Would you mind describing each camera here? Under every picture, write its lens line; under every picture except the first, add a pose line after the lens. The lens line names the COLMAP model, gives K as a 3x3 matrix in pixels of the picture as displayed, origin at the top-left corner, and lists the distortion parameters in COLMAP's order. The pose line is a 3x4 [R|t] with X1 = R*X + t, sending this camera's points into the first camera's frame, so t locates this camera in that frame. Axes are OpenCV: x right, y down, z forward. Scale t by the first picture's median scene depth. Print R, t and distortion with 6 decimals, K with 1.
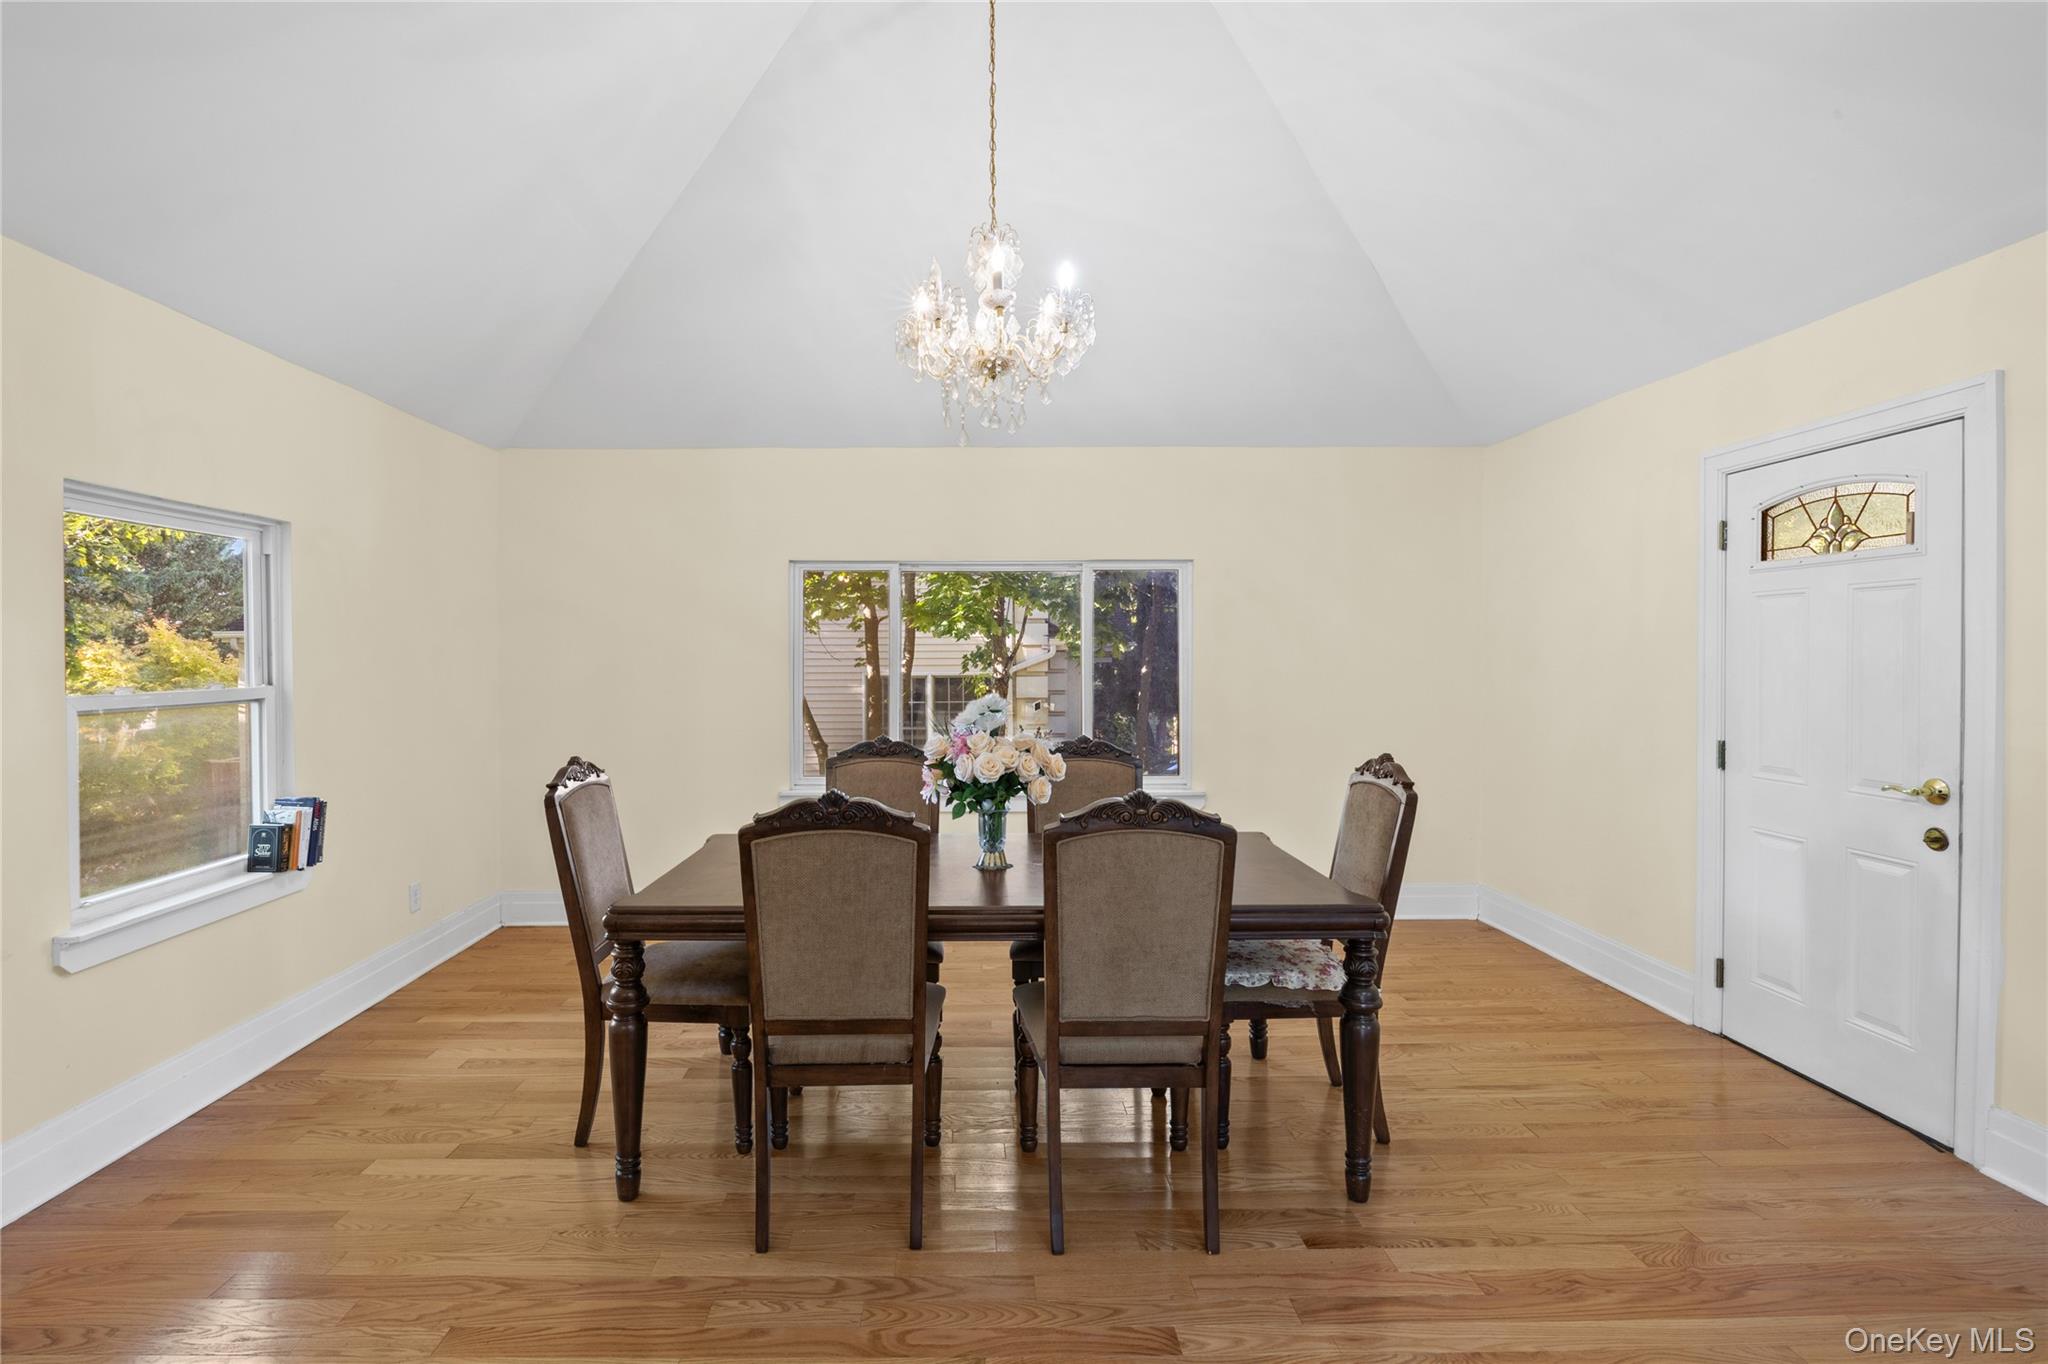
lens RADIAL K [[871.6, 0, 985.9], [0, 871.6, 666.1], [0, 0, 1]] dist [-0.000470, -0.016635]
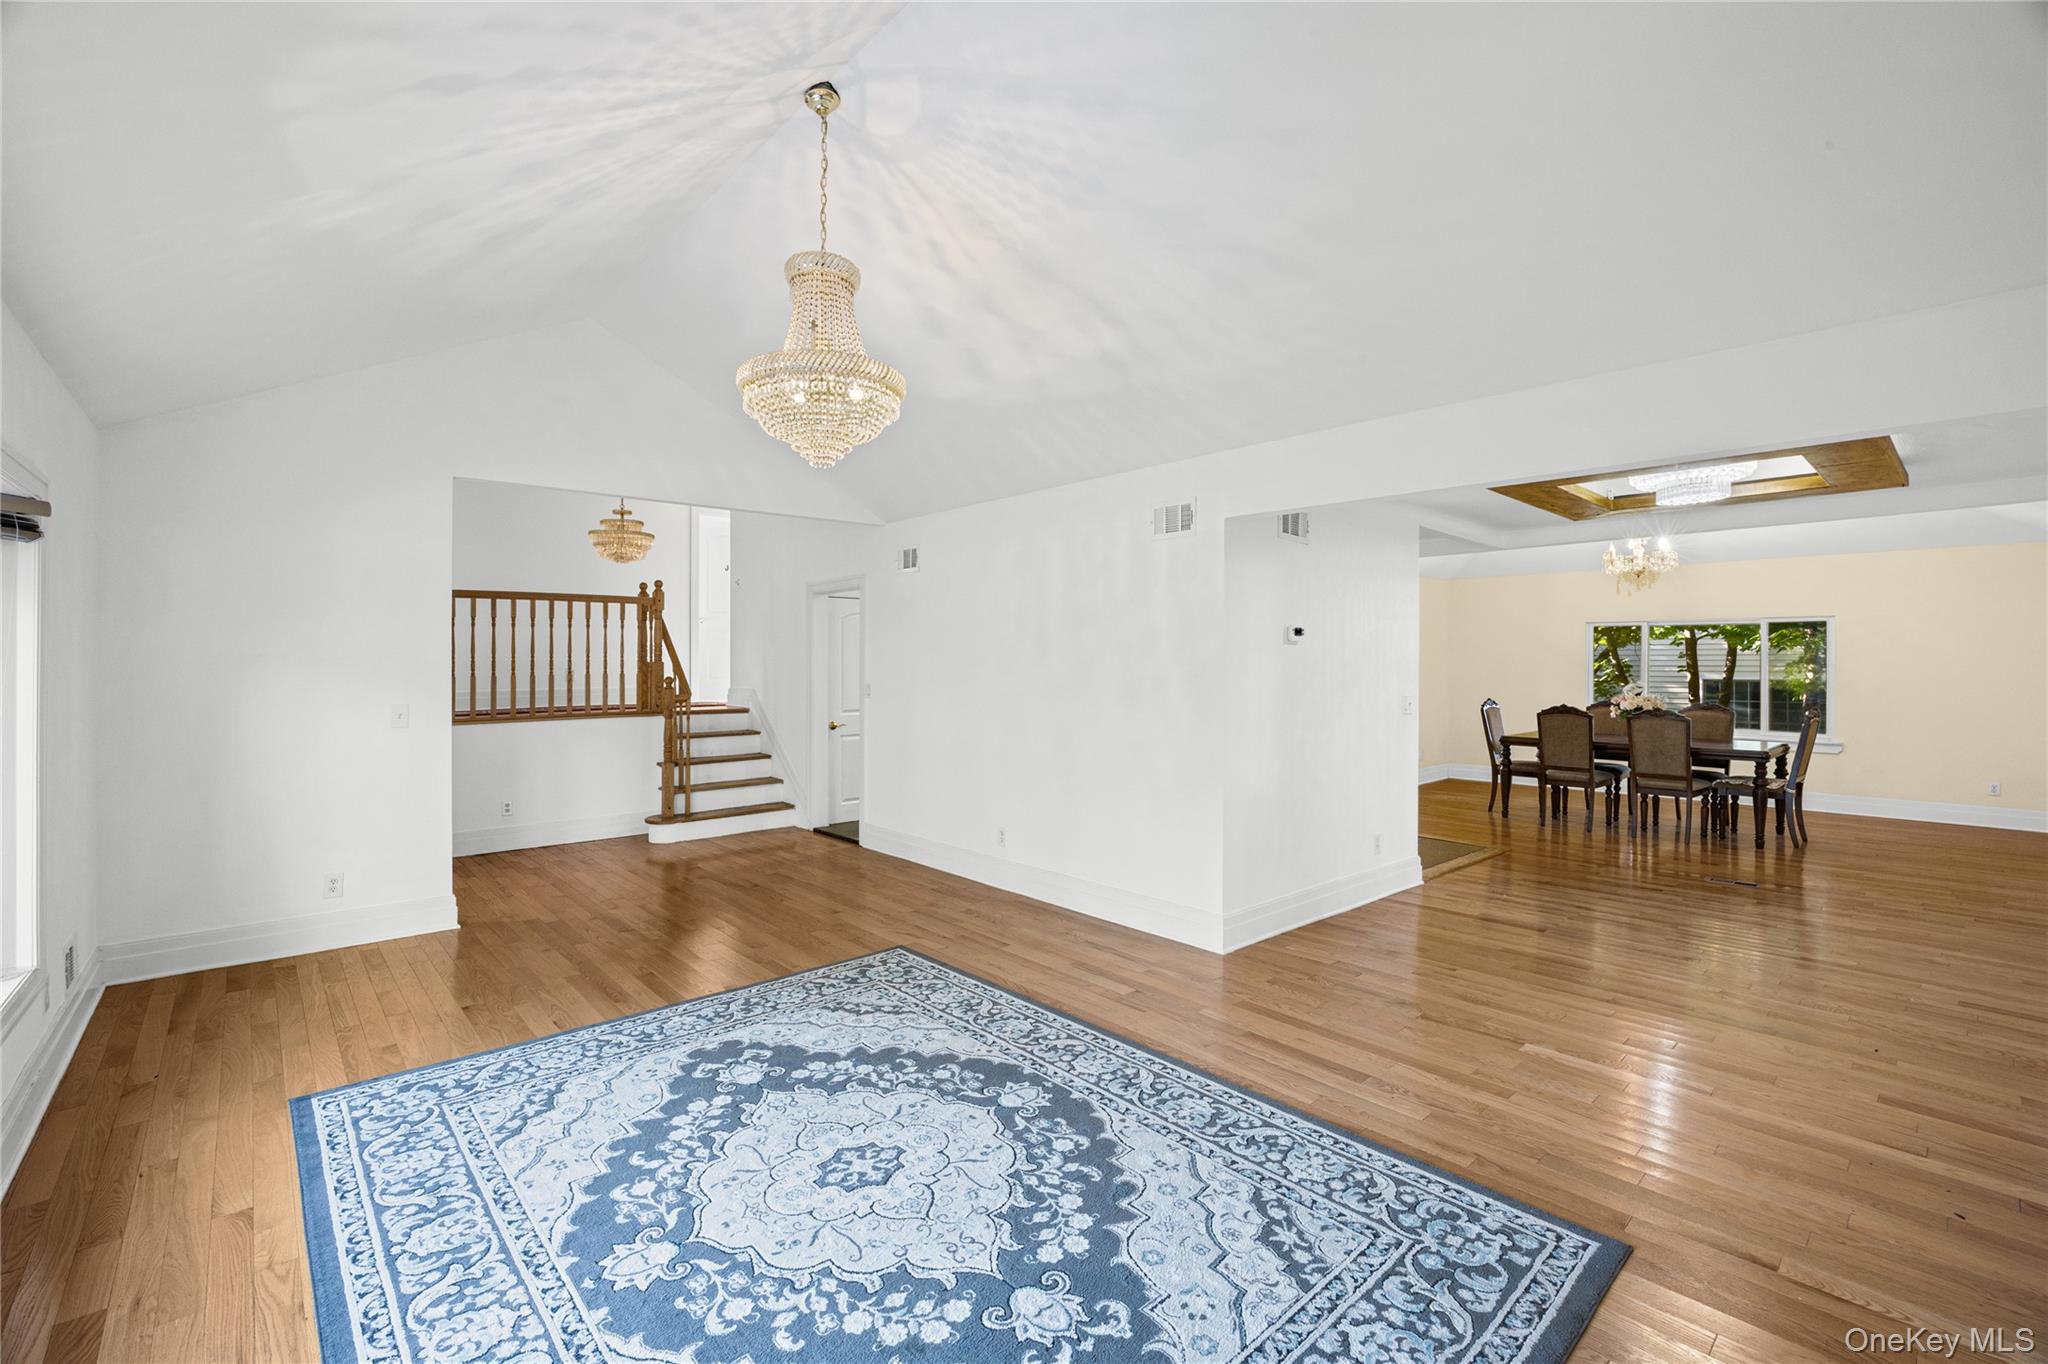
lens RADIAL K [[871.6, 0, 985.9], [0, 871.6, 666.1], [0, 0, 1]] dist [-0.000470, -0.016635]
pose [[0.610326, 0.001597, -0.792149, 0.992025], [-0.005960, 0.999979, -0.002577, -0.001569], [0.792128, 0.006294, 0.610322, -2.562153]]
